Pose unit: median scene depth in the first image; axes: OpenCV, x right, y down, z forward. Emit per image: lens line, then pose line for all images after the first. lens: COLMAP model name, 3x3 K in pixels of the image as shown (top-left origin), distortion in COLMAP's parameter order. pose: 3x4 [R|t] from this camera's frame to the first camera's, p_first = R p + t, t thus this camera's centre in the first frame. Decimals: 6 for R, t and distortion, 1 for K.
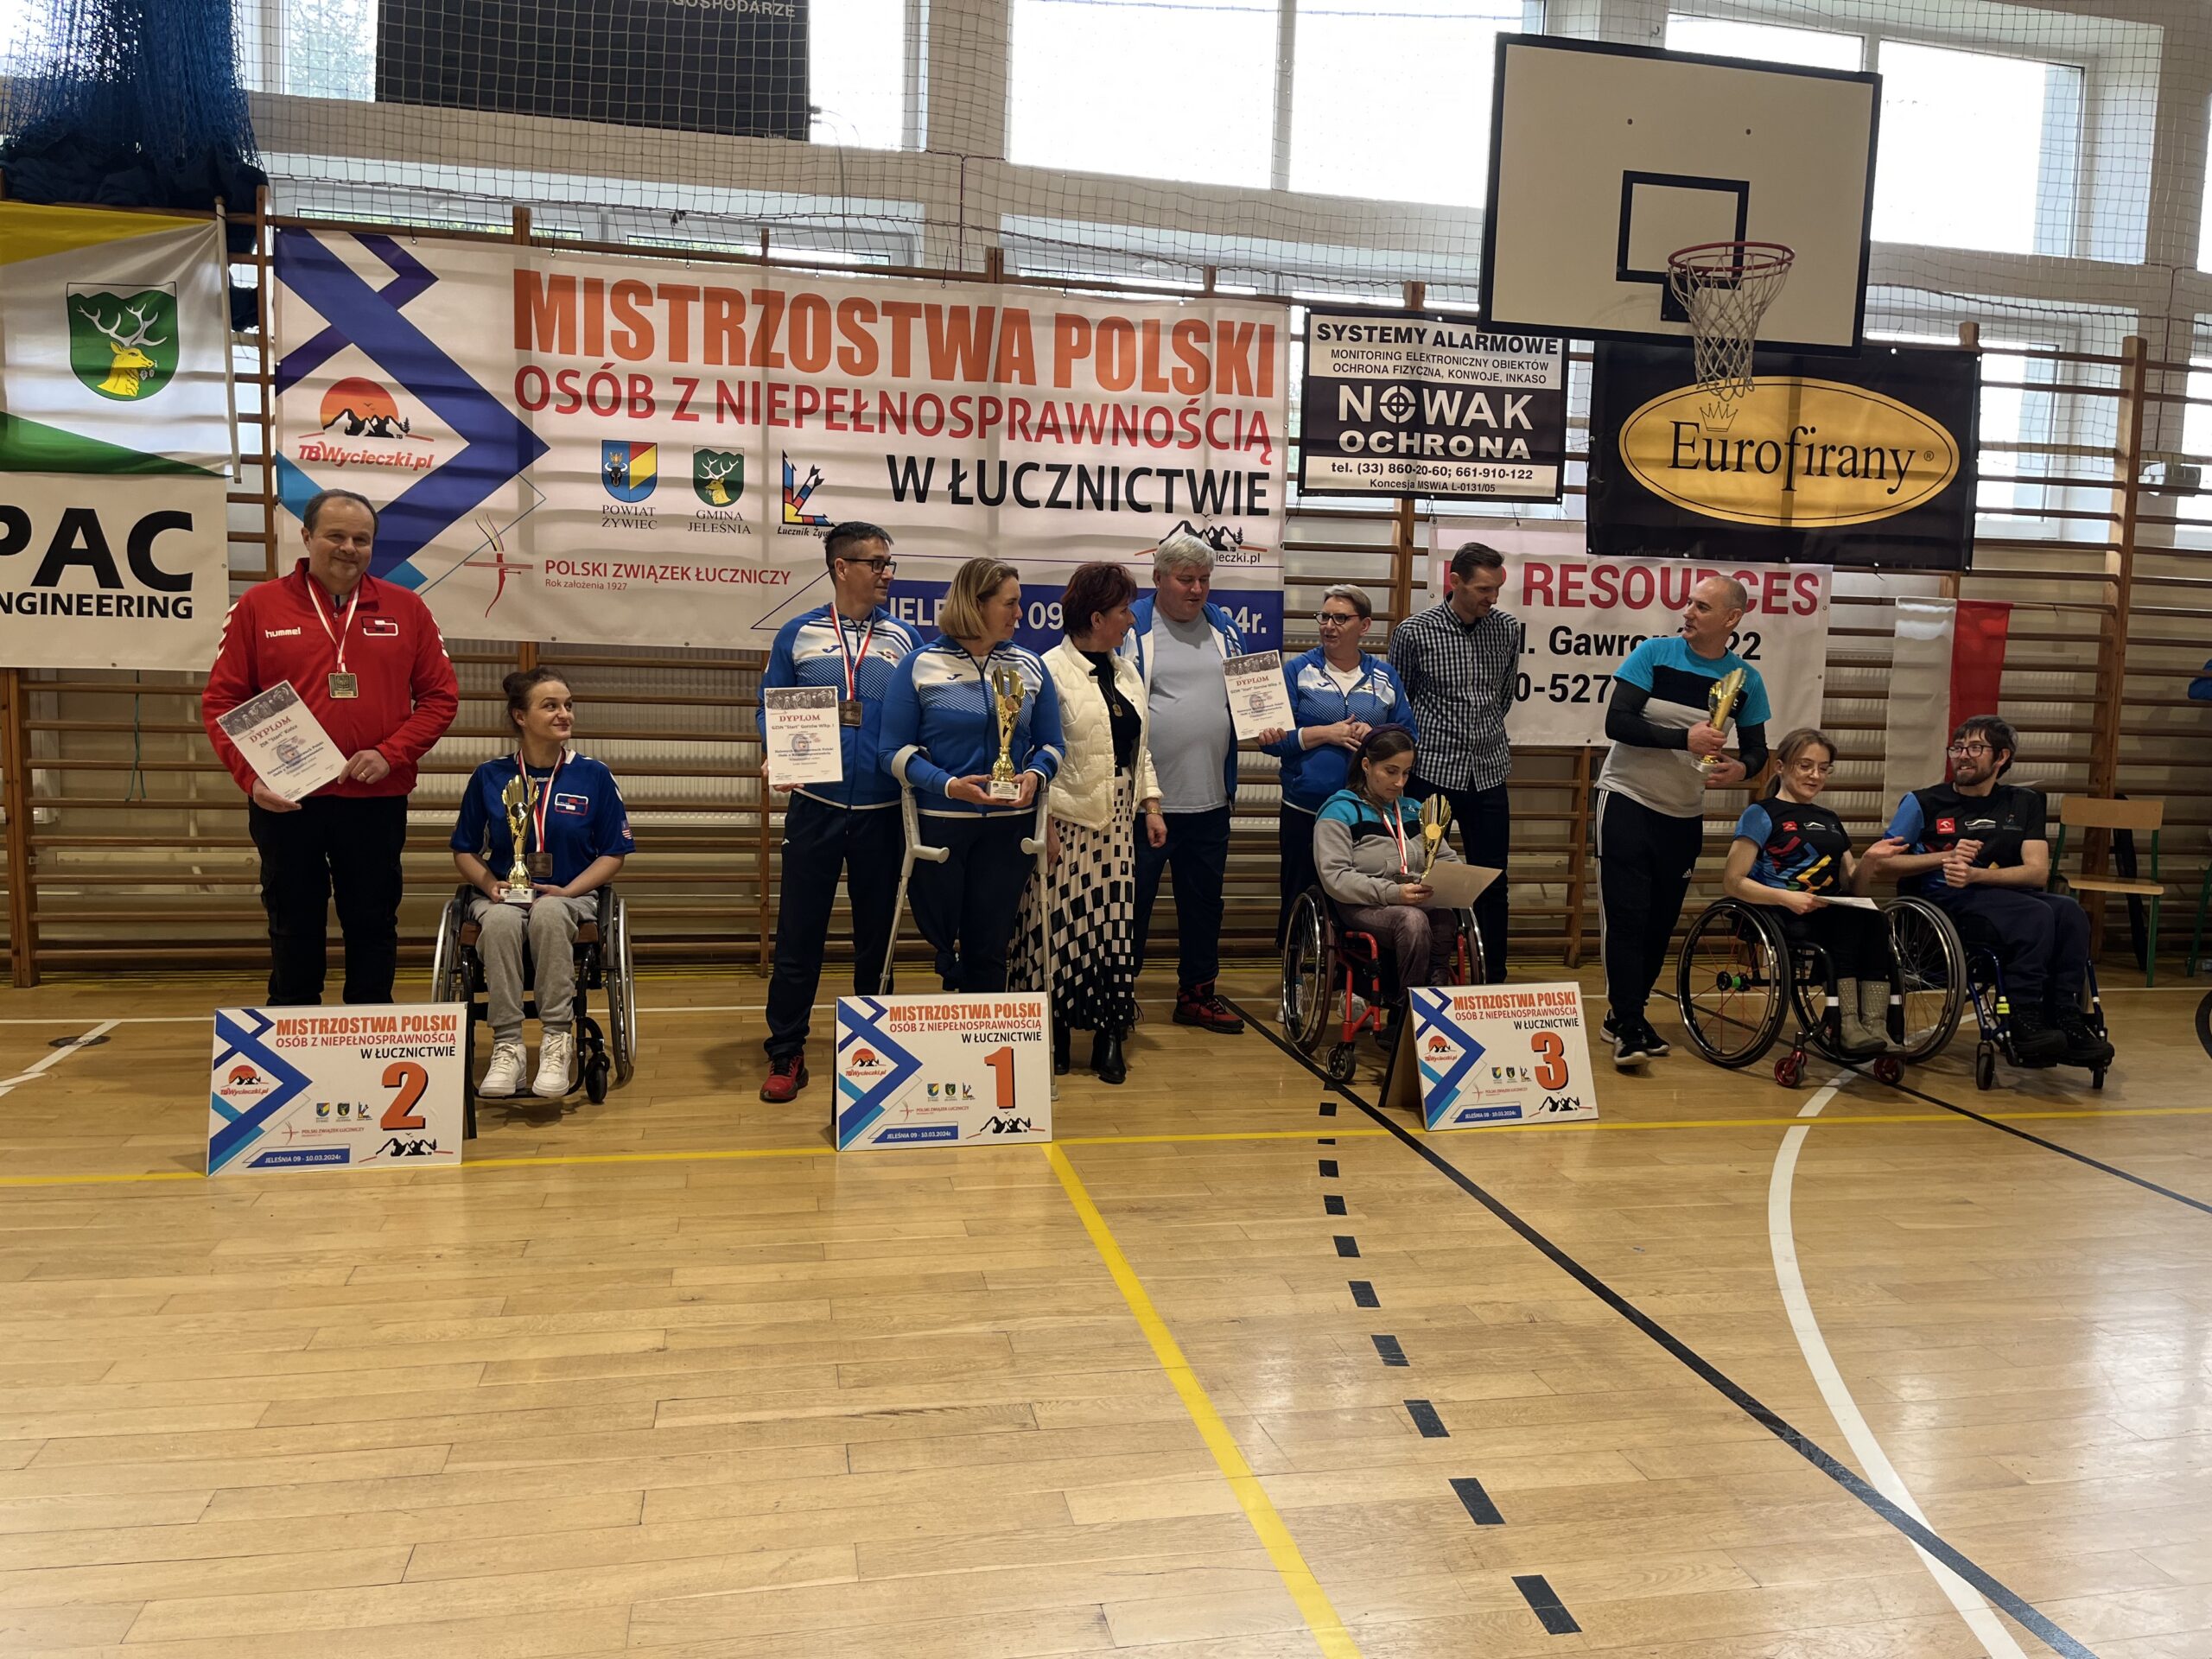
lens RADIAL K [[1681.4, 0, 1112.7], [0, 1681.4, 835.0], [0, 0, 1]] dist [0.057454, -0.065253]
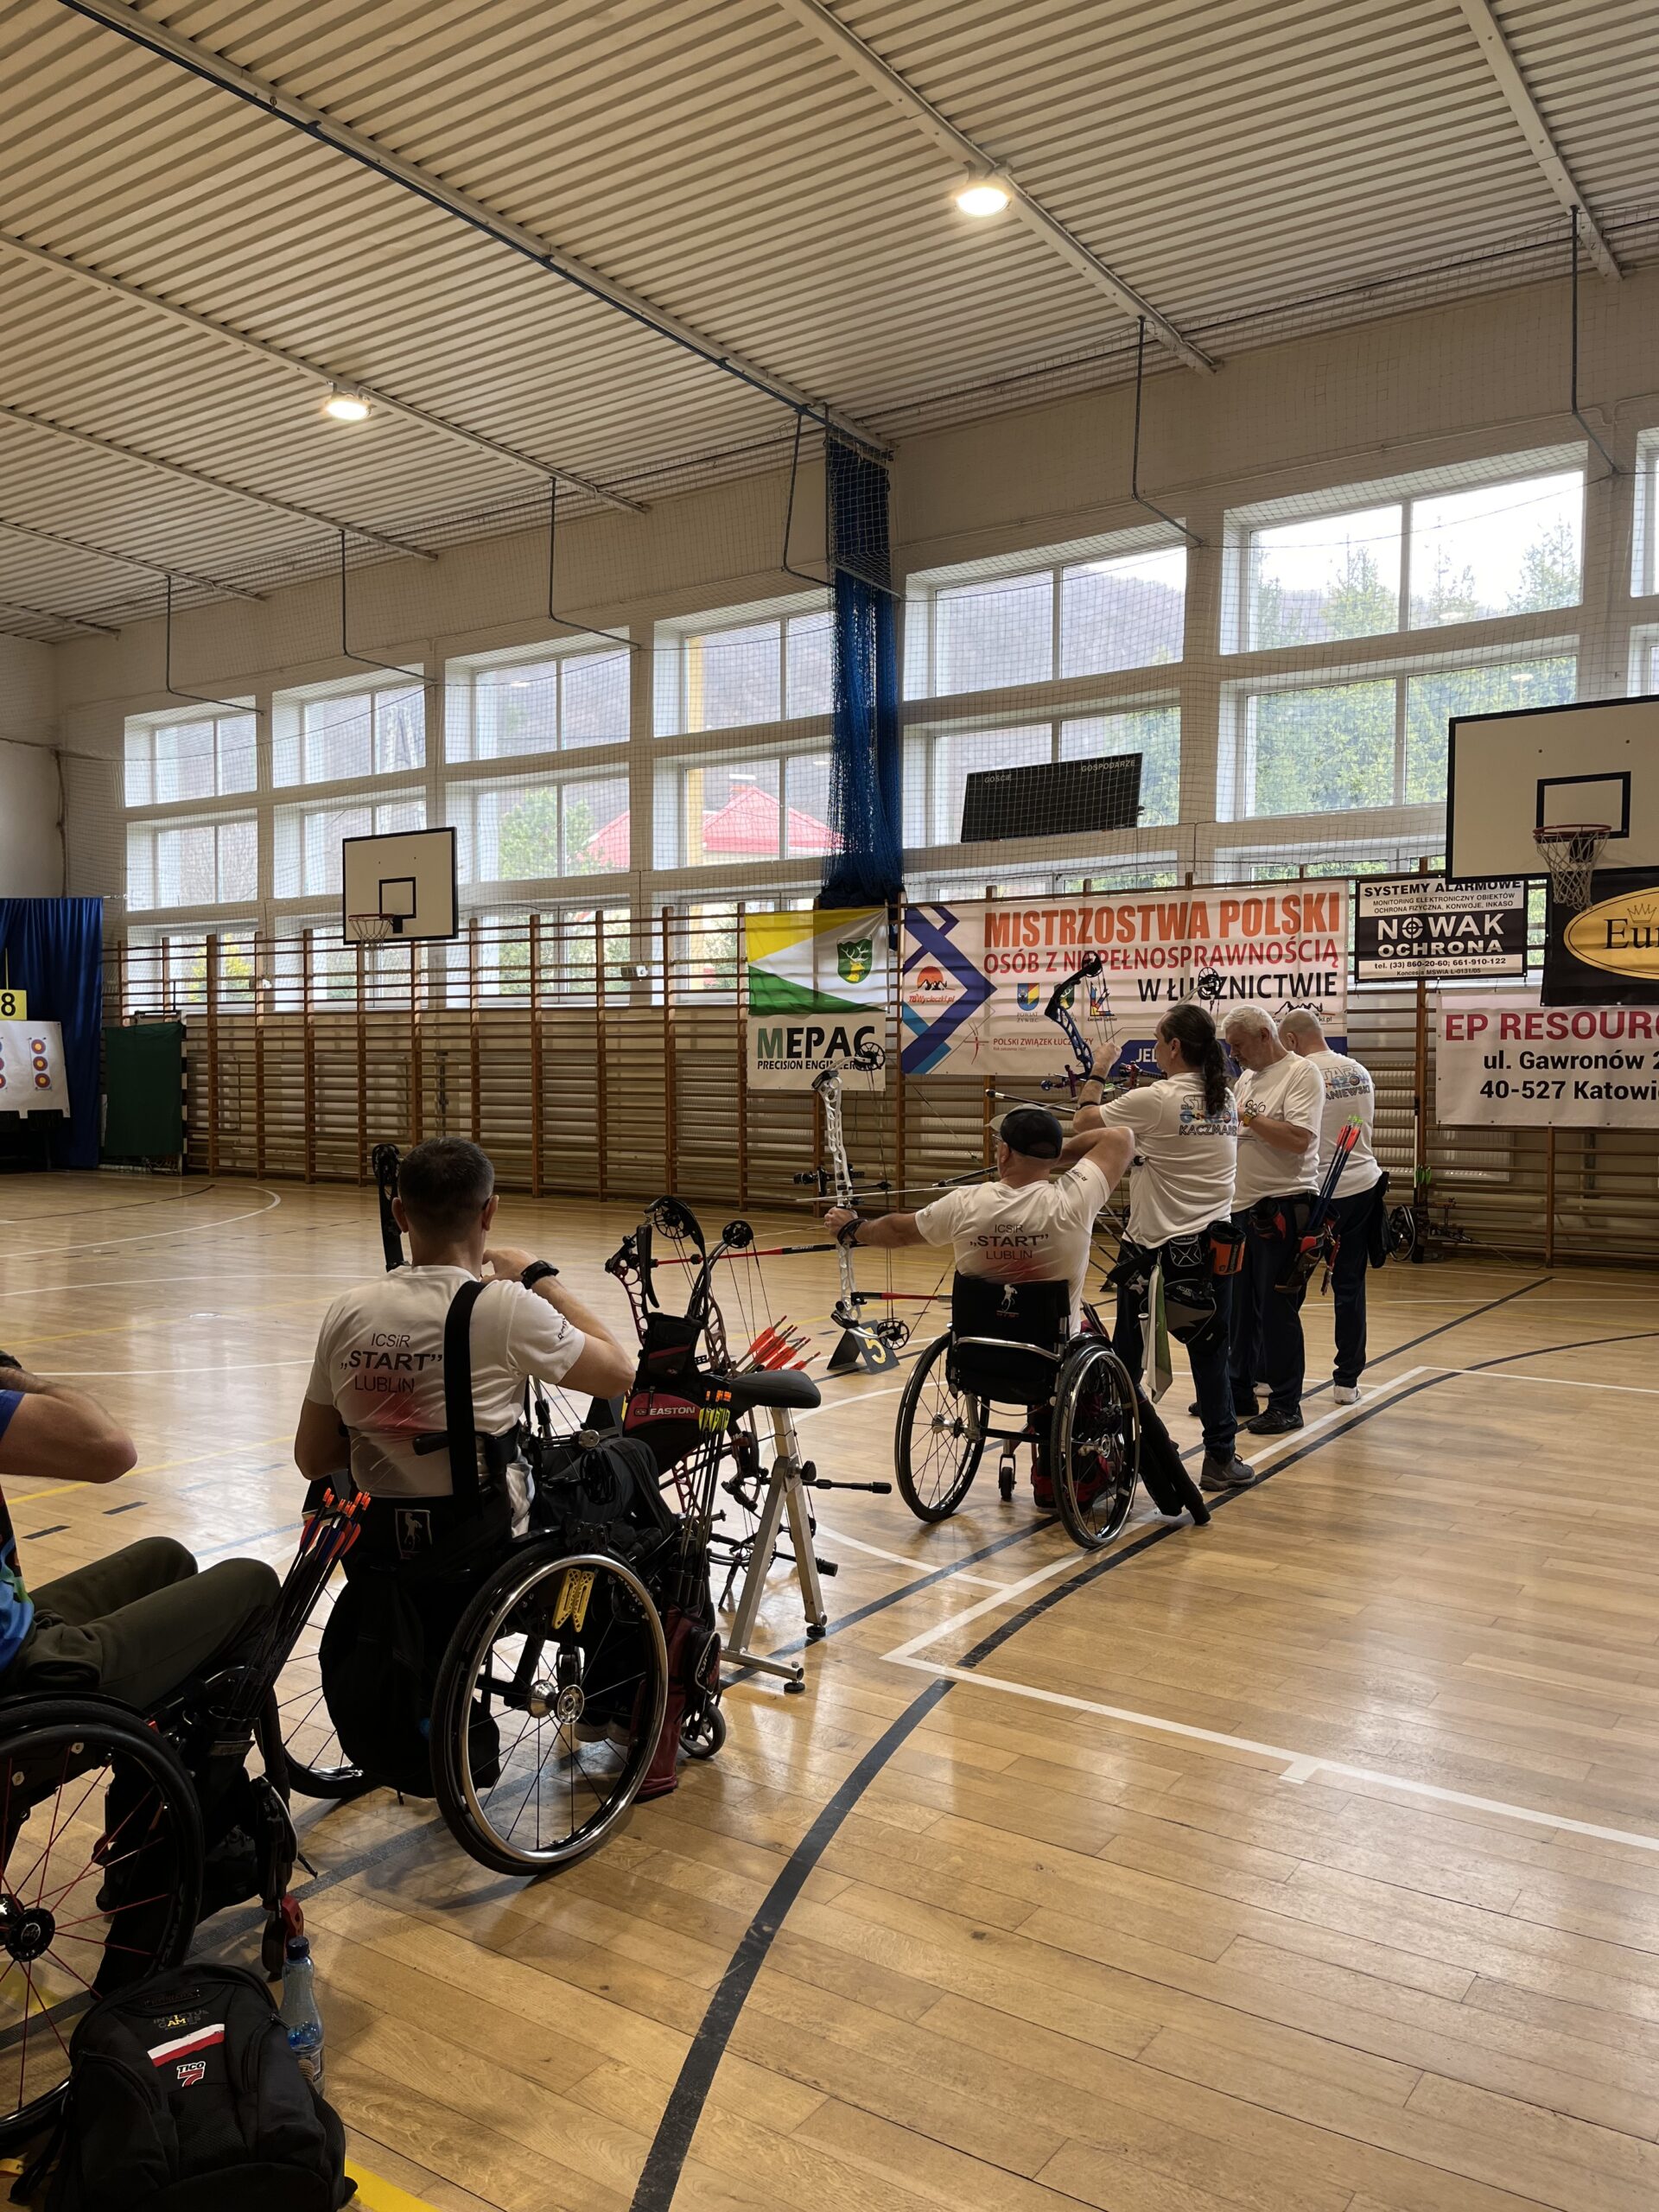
lens RADIAL K [[1681.4, 0, 832.9], [0, 1681.4, 1129.3], [0, 0, 1]] dist [0.057454, -0.065253]
pose [[0.694656, 0.001519, -0.719341, 1.069835], [-0.059793, 0.996659, -0.055637, 0.088461], [0.716853, 0.081660, 0.692426, -0.649039]]
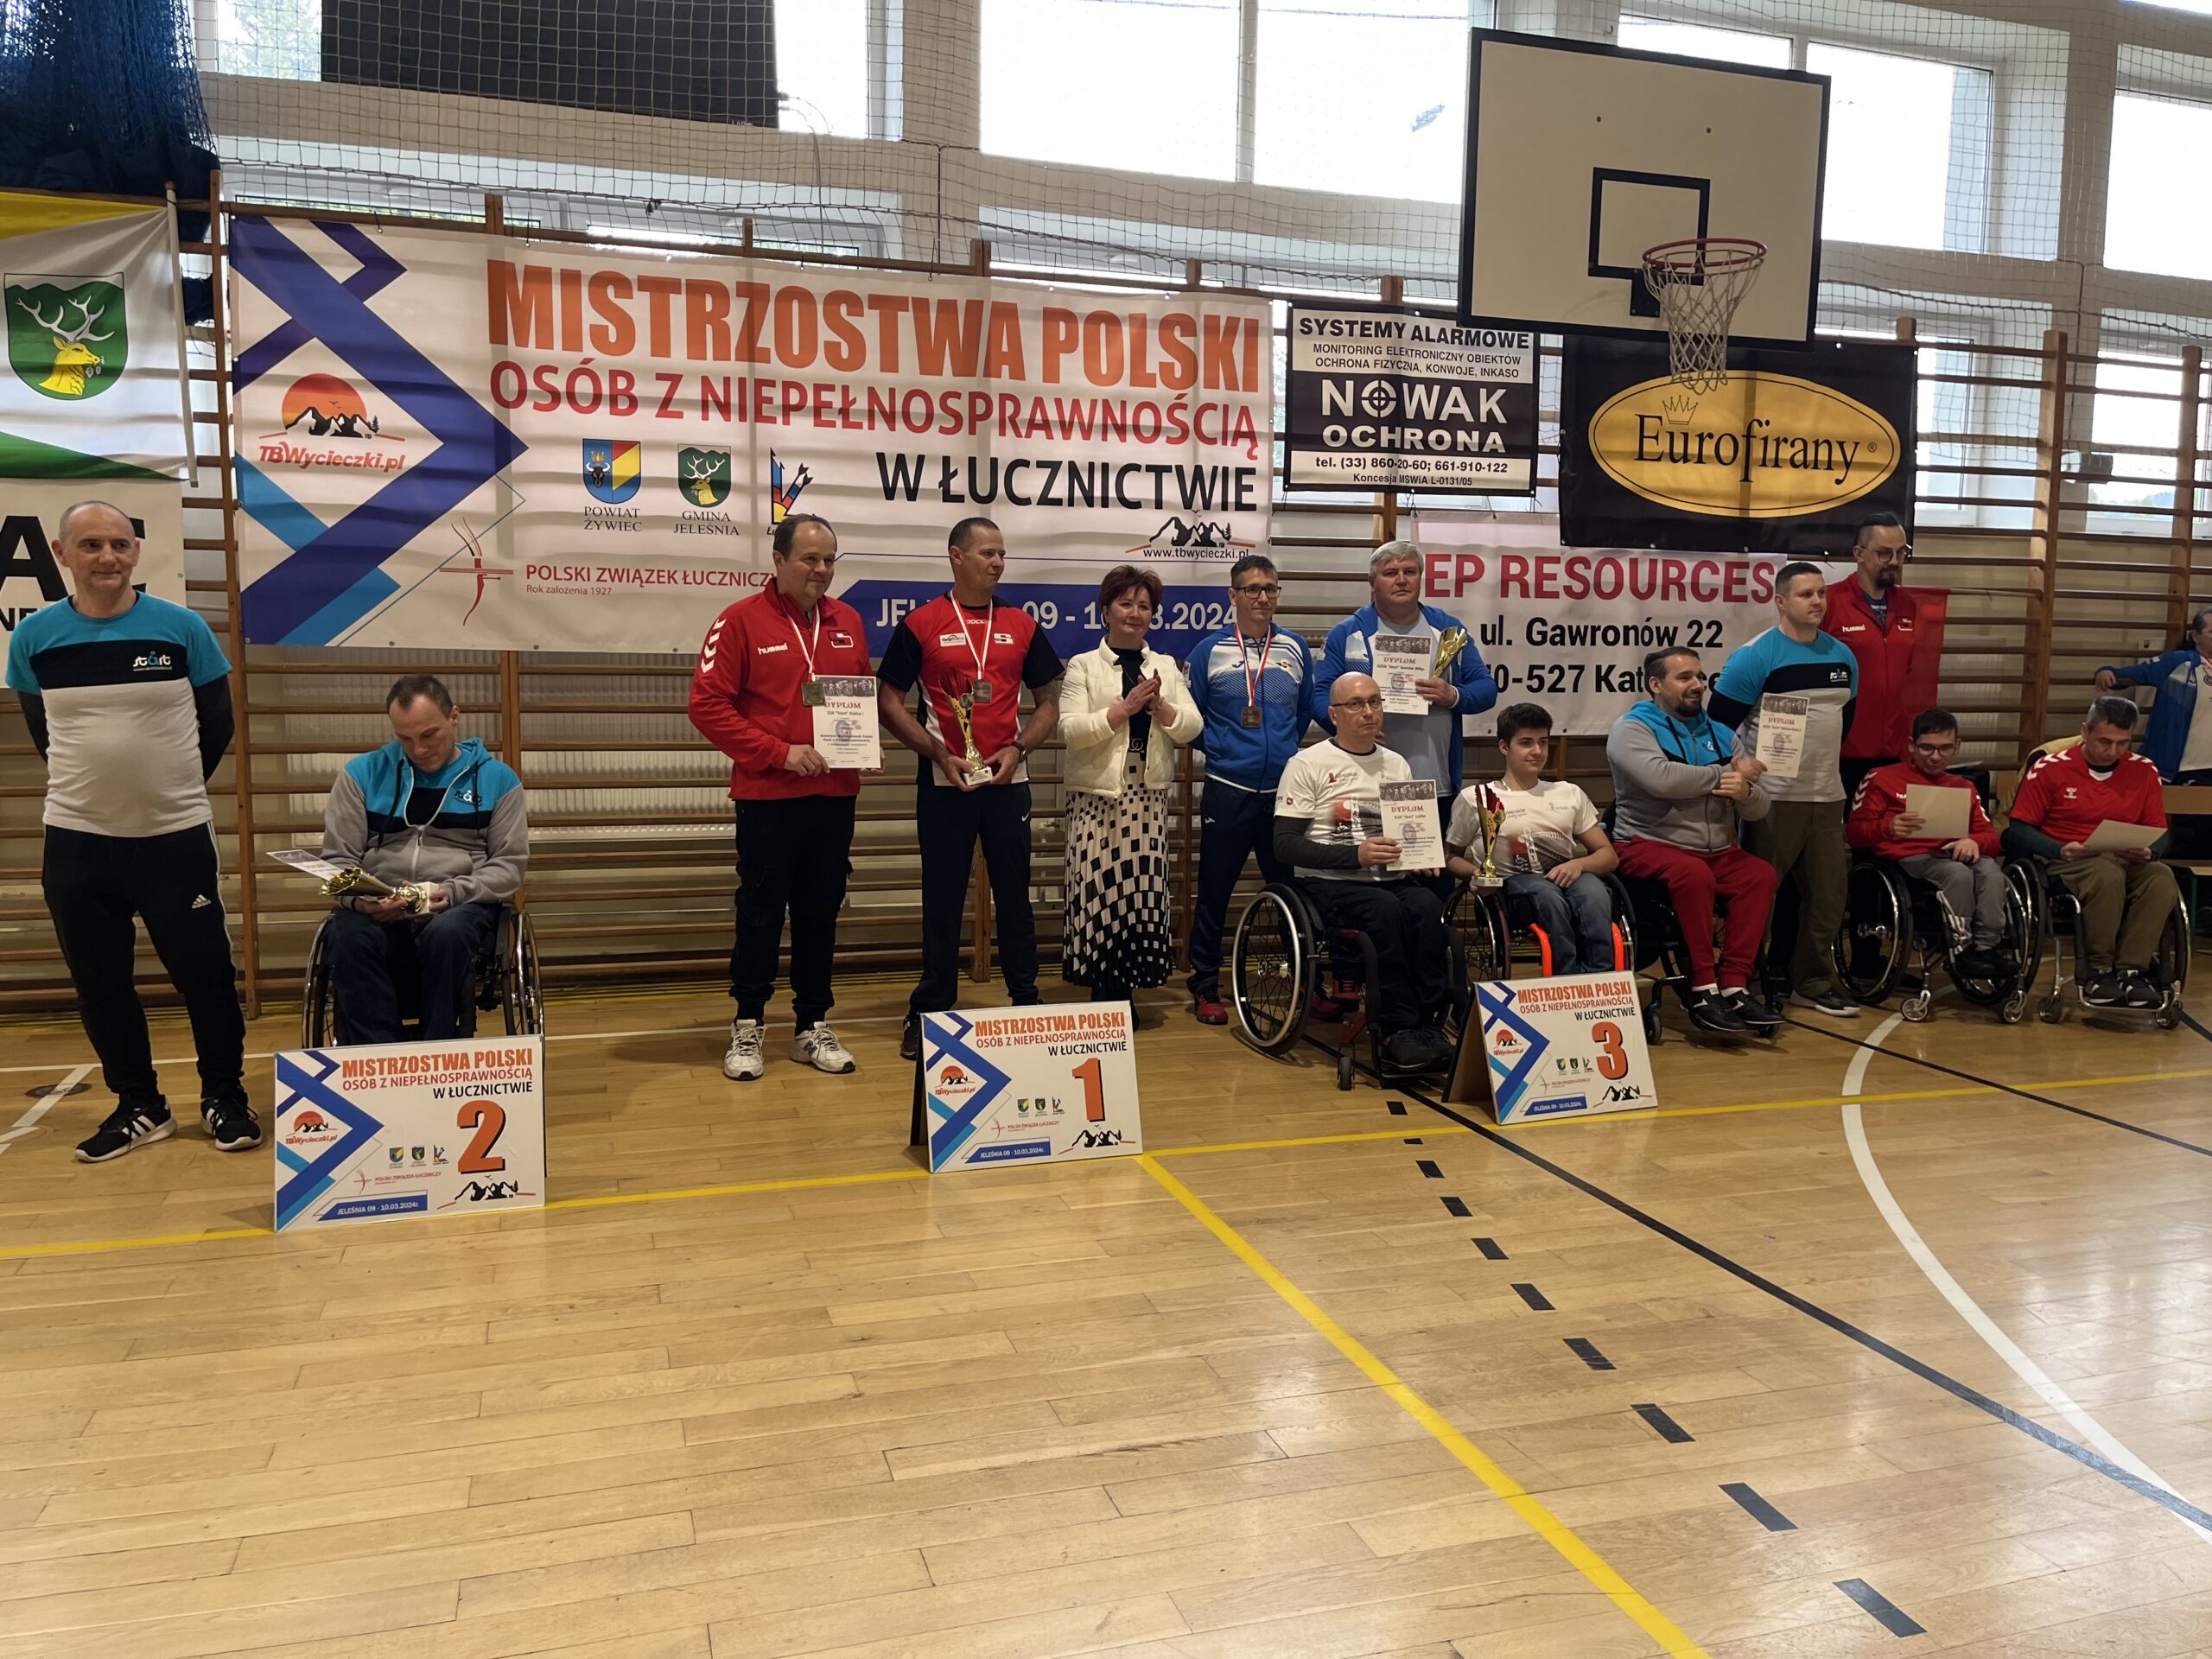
lens RADIAL K [[1681.4, 0, 1097.4], [0, 1681.4, 831.8], [0, 0, 1]] dist [0.057454, -0.065253]
pose [[0.995392, -0.026927, 0.092033, -0.102879], [0.026794, 0.999637, 0.002677, -0.005699], [-0.092071, -0.000199, 0.995752, 0.019286]]
